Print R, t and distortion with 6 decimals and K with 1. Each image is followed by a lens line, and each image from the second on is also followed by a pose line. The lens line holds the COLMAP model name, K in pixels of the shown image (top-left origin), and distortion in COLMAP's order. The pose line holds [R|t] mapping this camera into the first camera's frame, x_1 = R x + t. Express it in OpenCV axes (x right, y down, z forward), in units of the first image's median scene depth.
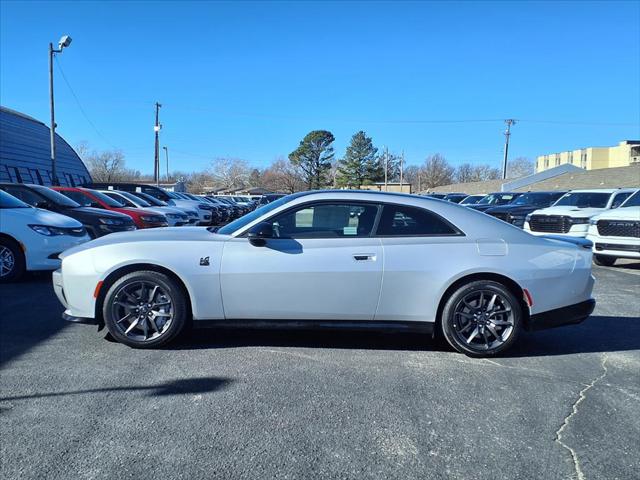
lens RADIAL K [[670.9, 0, 320.0], [0, 670.9, 240.0], [0, 0, 1]] dist [0.206596, -0.533342]
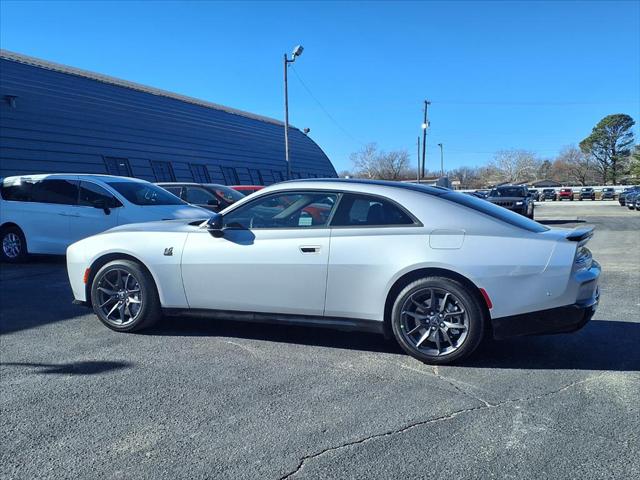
lens RADIAL K [[670.9, 0, 320.0], [0, 670.9, 240.0], [0, 0, 1]] dist [0.206596, -0.533342]
pose [[0.914971, 0.004427, -0.403495, 0.448635], [-0.001793, 0.999975, 0.006906, 0.006178], [0.403515, -0.005596, 0.914956, 0.137951]]
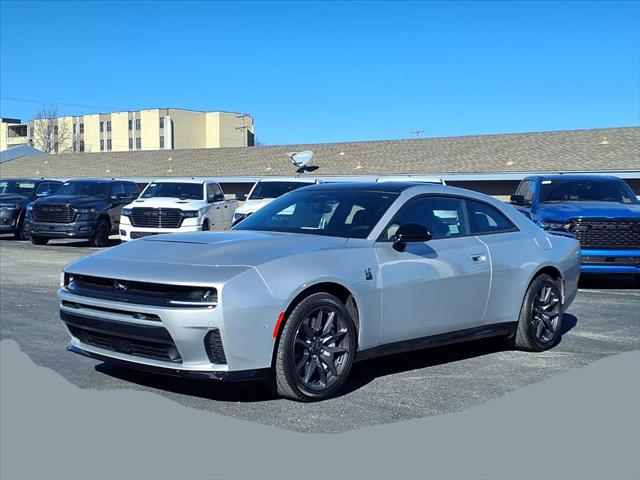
lens RADIAL K [[808.5, 0, 320.0], [0, 808.5, 240.0], [0, 0, 1]] dist [0.081876, -0.045424]
pose [[0.691307, -0.038901, 0.721513, -0.850512], [0.037055, 0.999144, 0.018366, -0.025684], [-0.721611, 0.014040, 0.692157, 0.388655]]
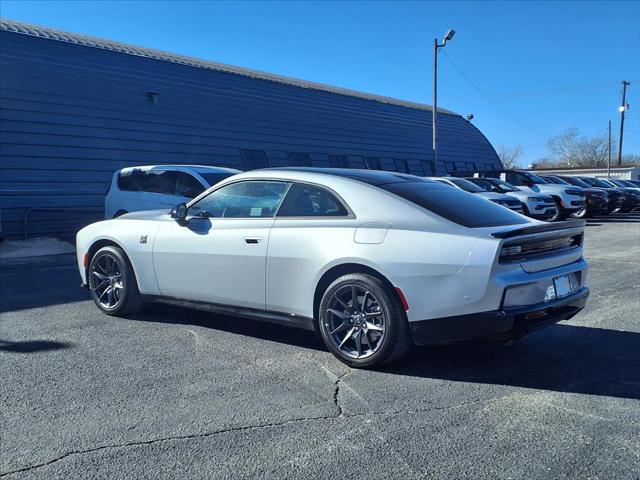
lens RADIAL K [[670.9, 0, 320.0], [0, 670.9, 240.0], [0, 0, 1]] dist [0.206596, -0.533342]
pose [[0.769431, 0.031229, -0.637967, 0.705909], [-0.020021, 0.999492, 0.024779, 0.000540], [0.638417, -0.006293, 0.769665, 0.343552]]
